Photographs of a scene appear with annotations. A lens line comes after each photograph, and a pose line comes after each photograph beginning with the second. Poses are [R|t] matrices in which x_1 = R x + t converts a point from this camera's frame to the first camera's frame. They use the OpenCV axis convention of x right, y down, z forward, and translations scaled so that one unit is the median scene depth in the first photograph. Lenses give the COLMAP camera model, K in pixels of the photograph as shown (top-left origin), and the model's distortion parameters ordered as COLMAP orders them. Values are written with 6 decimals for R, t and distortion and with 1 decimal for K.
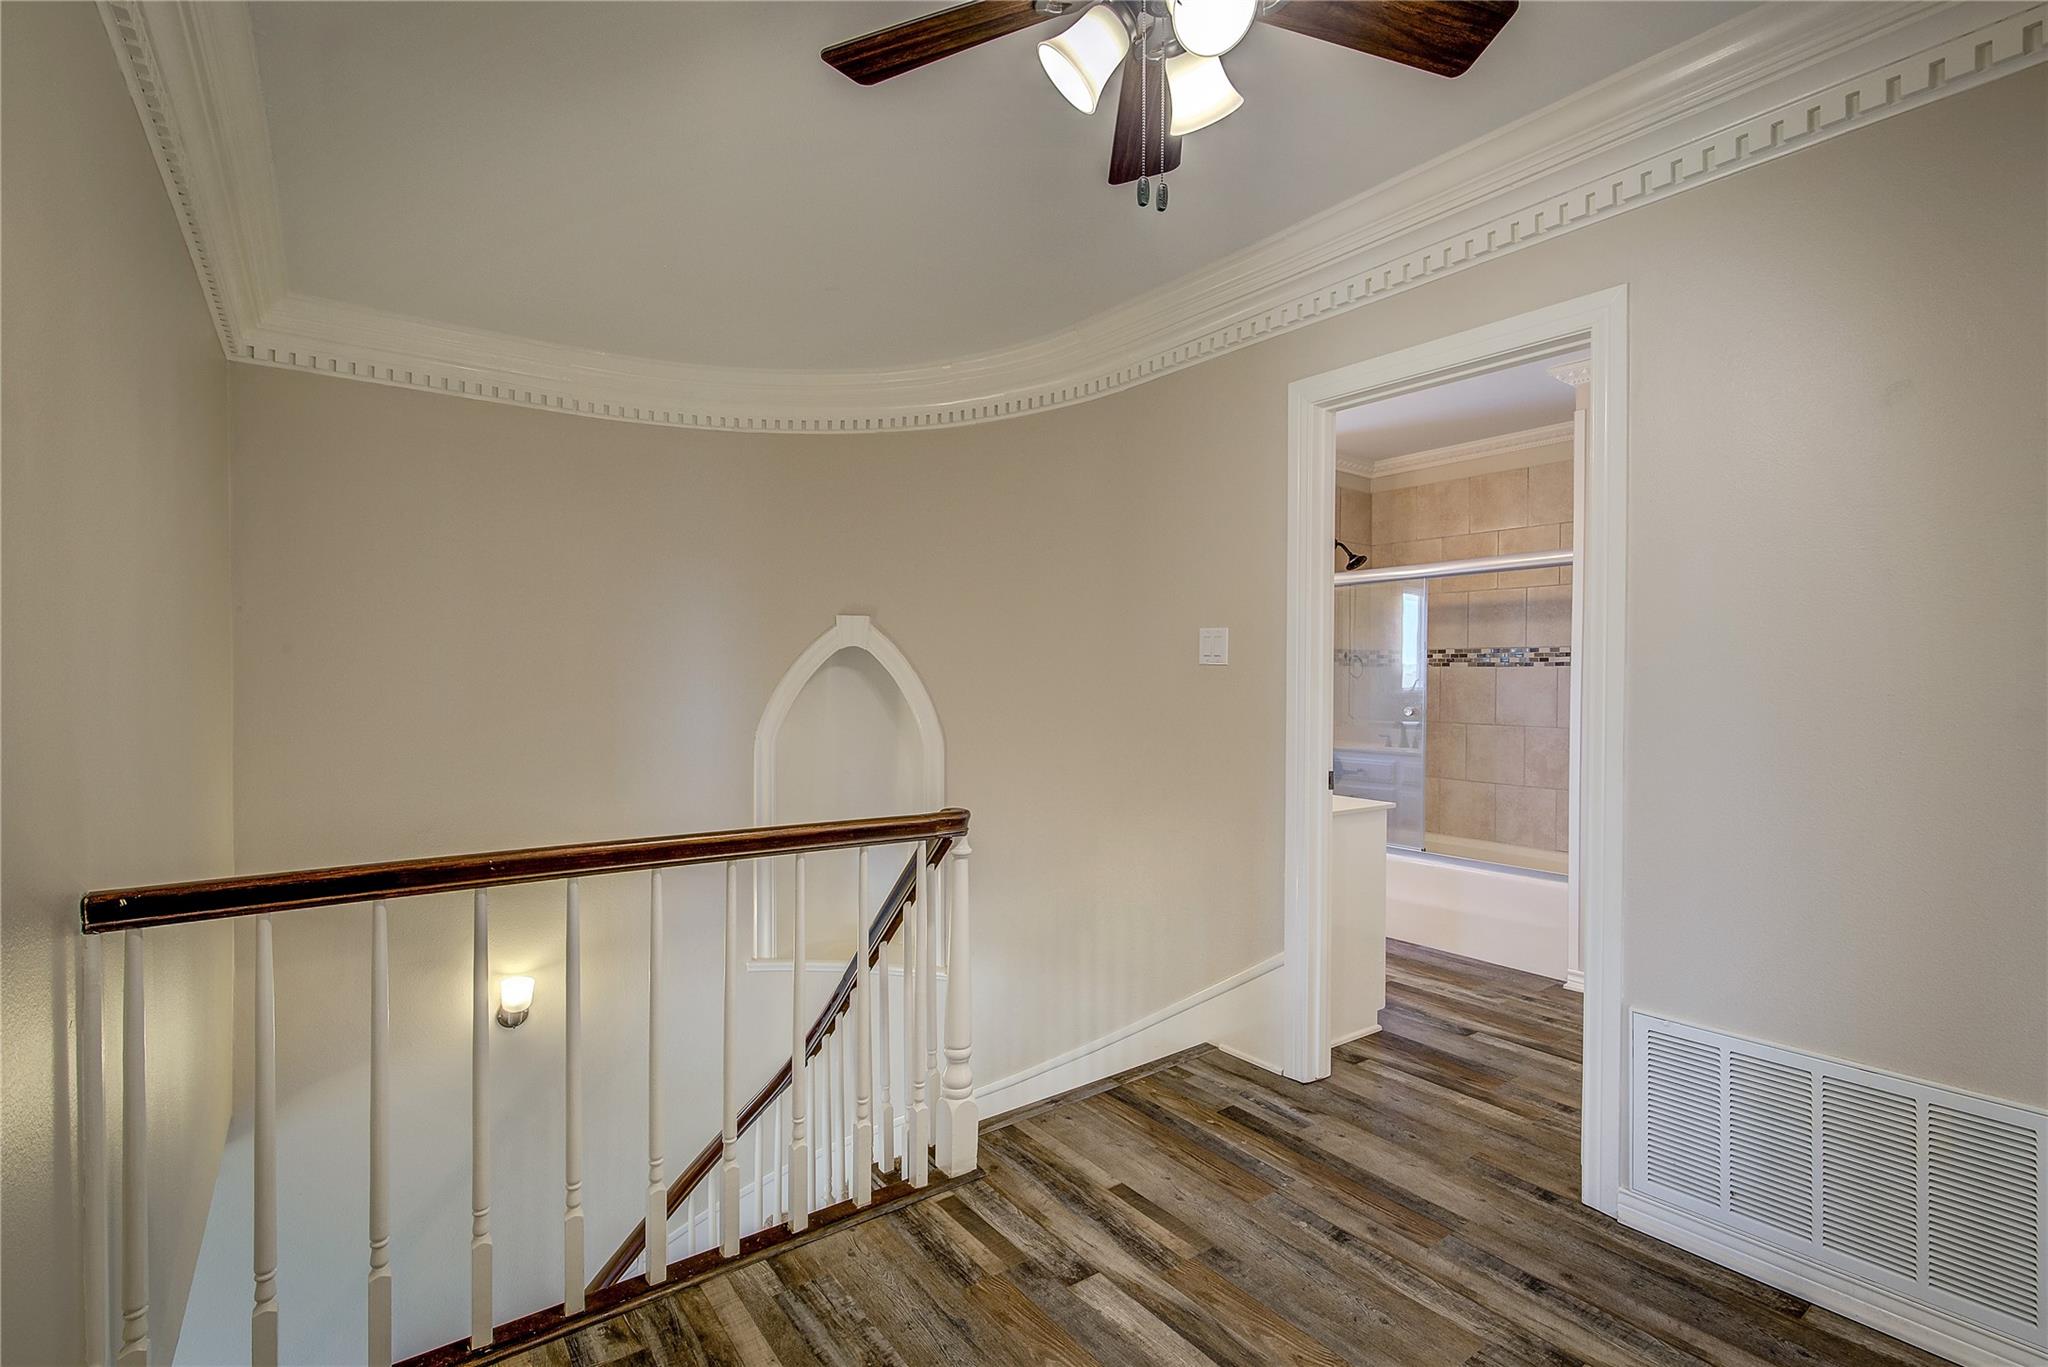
lens RADIAL K [[930.5, 0, 1033.9], [0, 930.5, 689.6], [0, 0, 1]] dist [0.001577, 0.000094]
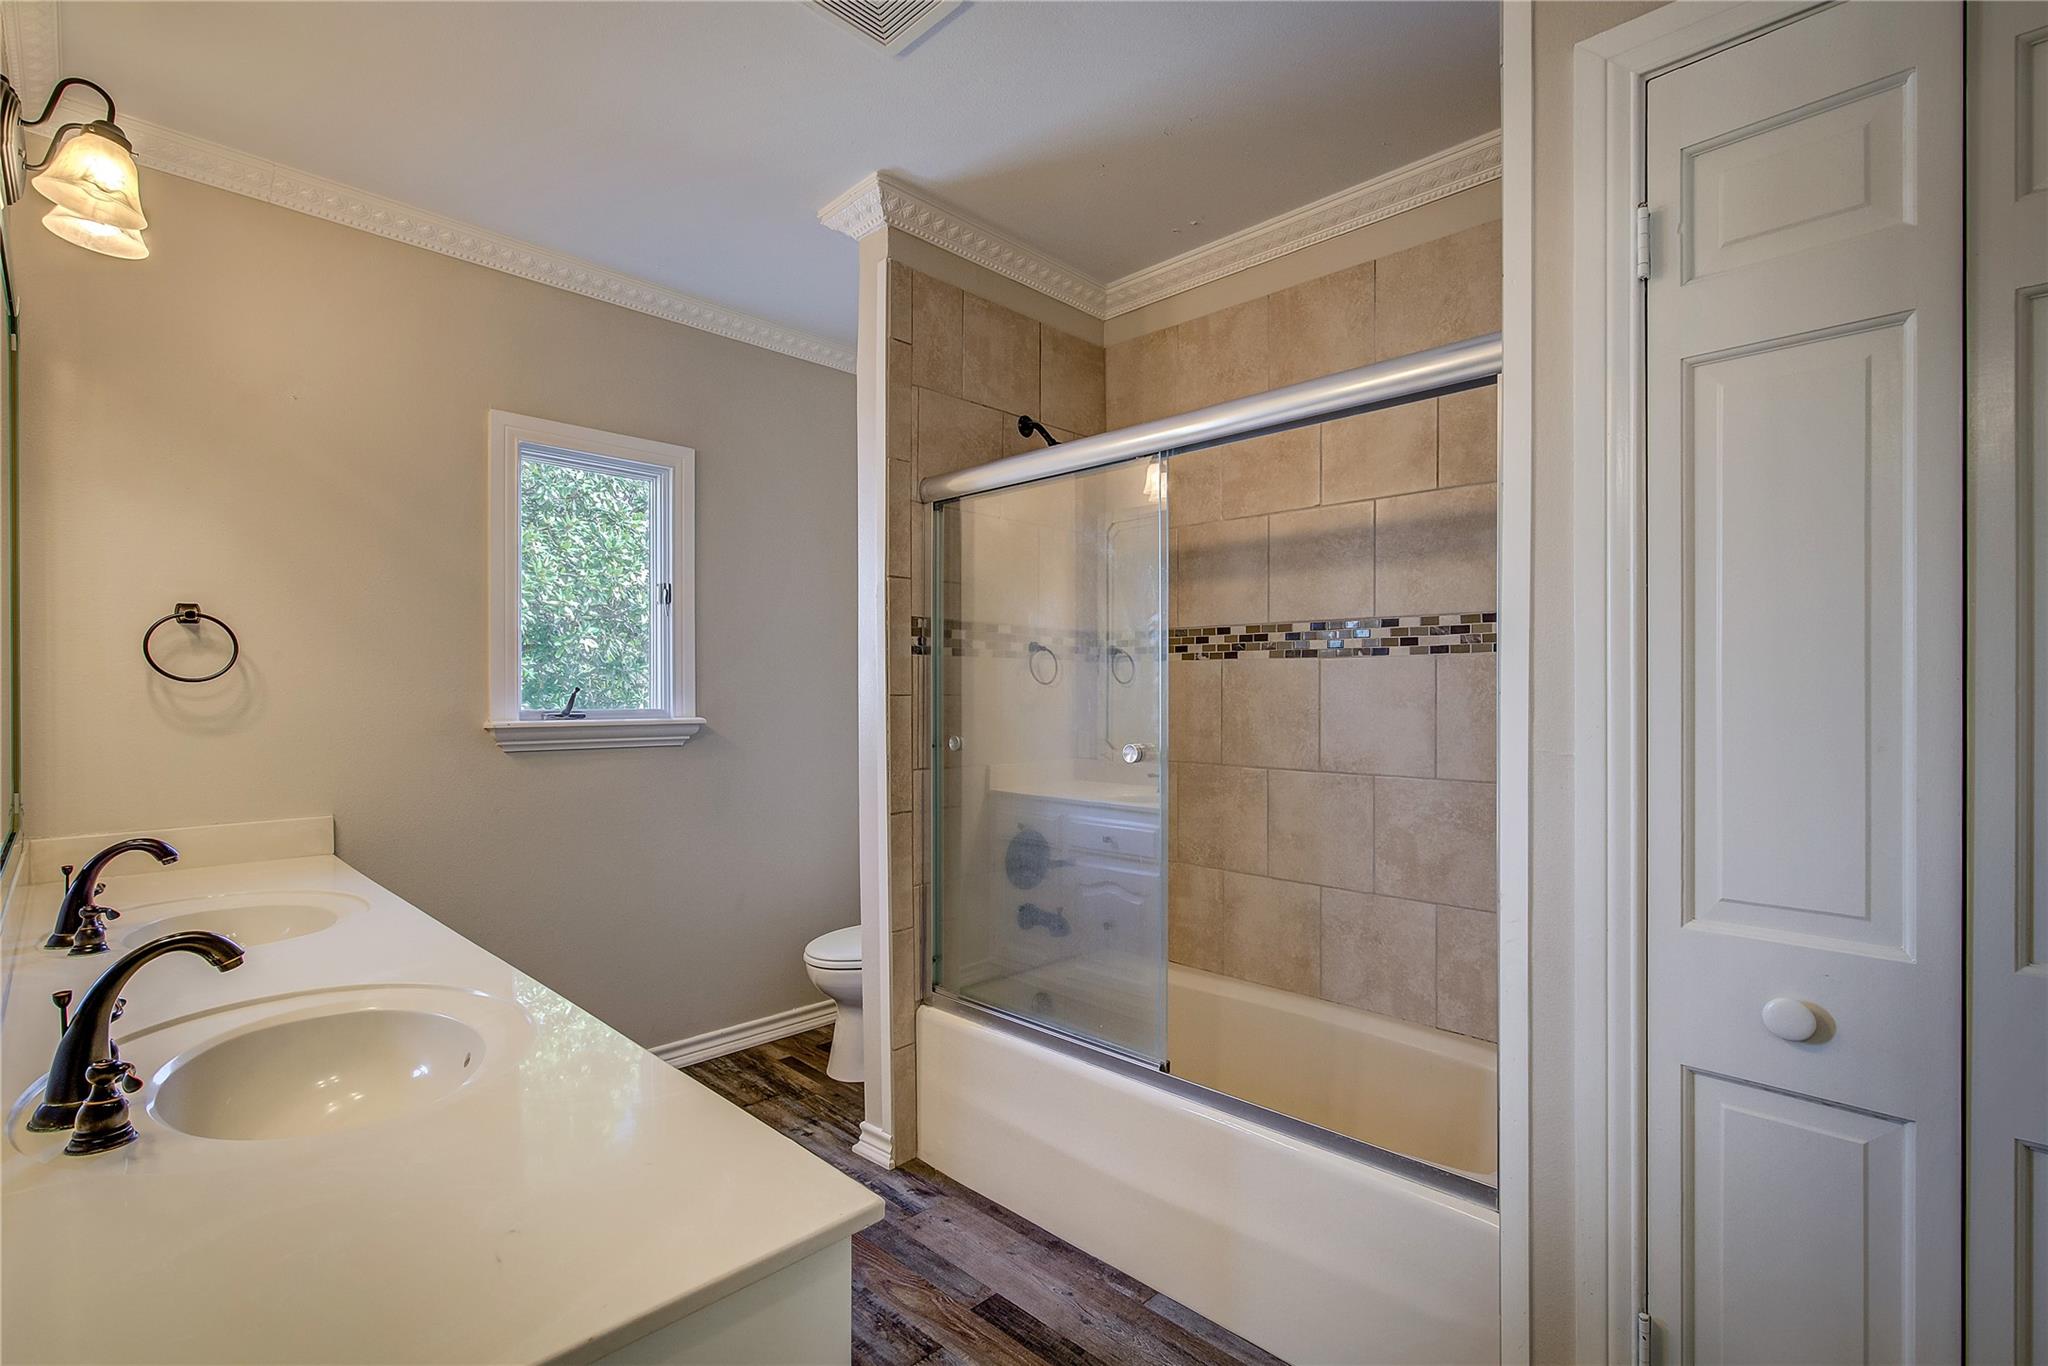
lens RADIAL K [[930.5, 0, 1026.4], [0, 930.5, 686.2], [0, 0, 1]] dist [0.001577, 0.000094]
pose [[0.989021, -0.004430, 0.147709, 0.258544], [0.006273, 0.999908, -0.012014, -0.003526], [-0.147642, 0.012809, 0.988958, 0.512175]]
